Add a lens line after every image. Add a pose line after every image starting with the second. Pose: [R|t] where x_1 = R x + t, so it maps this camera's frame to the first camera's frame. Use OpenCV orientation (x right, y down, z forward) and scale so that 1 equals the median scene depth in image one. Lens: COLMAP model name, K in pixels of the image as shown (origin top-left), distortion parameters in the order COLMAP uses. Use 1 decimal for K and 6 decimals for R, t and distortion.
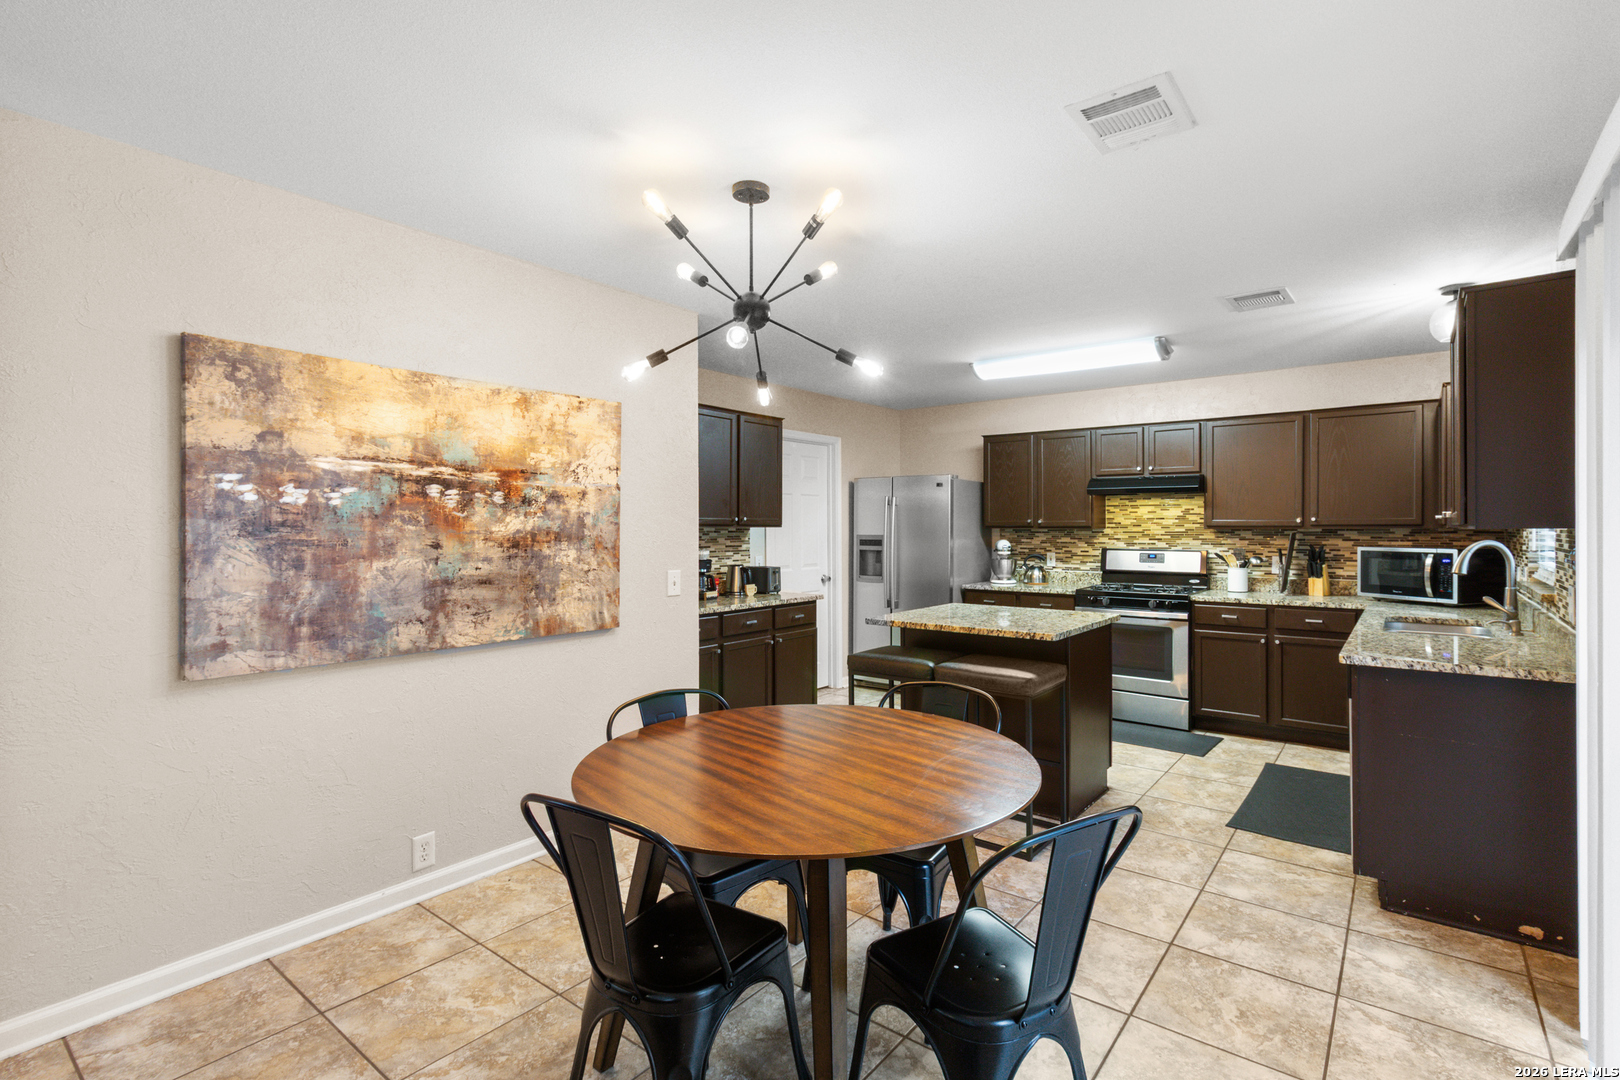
lens RADIAL K [[763.0, 0, 811.1], [0, 763.0, 529.7], [0, 0, 1]] dist [0.000757, -0.000244]
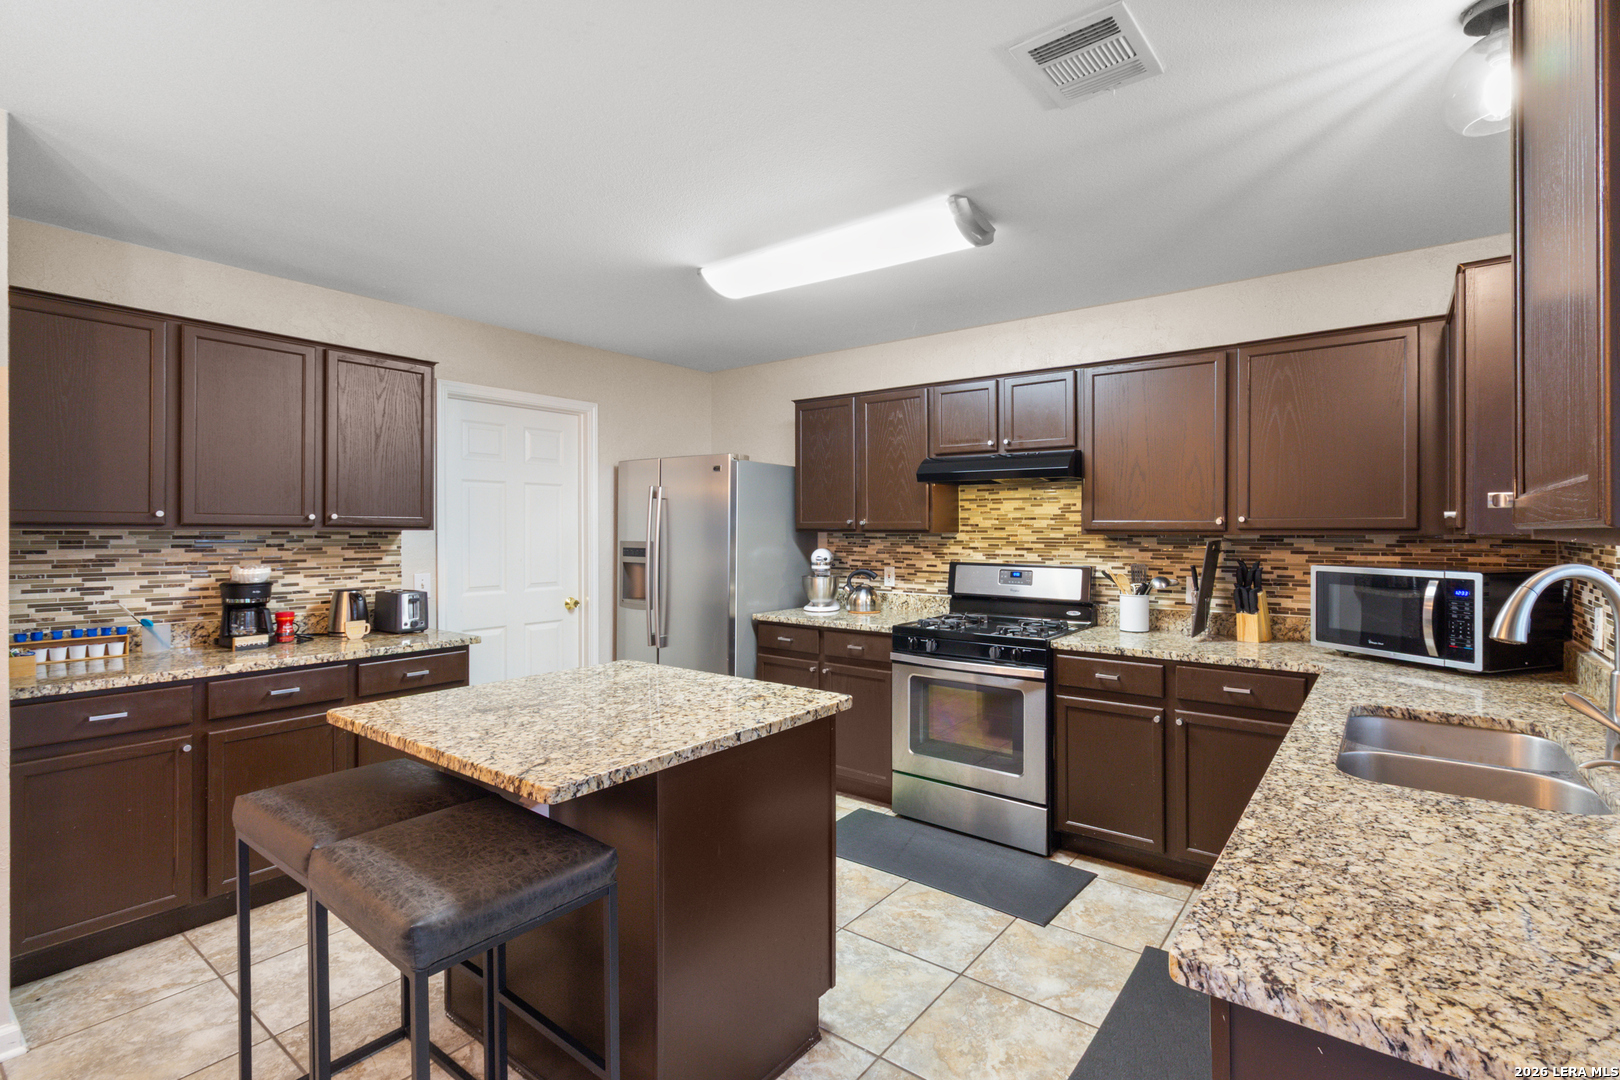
lens RADIAL K [[763.0, 0, 811.1], [0, 763.0, 529.7], [0, 0, 1]] dist [0.000757, -0.000244]
pose [[0.999948, 0.002402, 0.009935, 0.284965], [-0.002369, 0.999992, -0.003369, -0.002032], [-0.009943, 0.003345, 0.999945, 0.362823]]
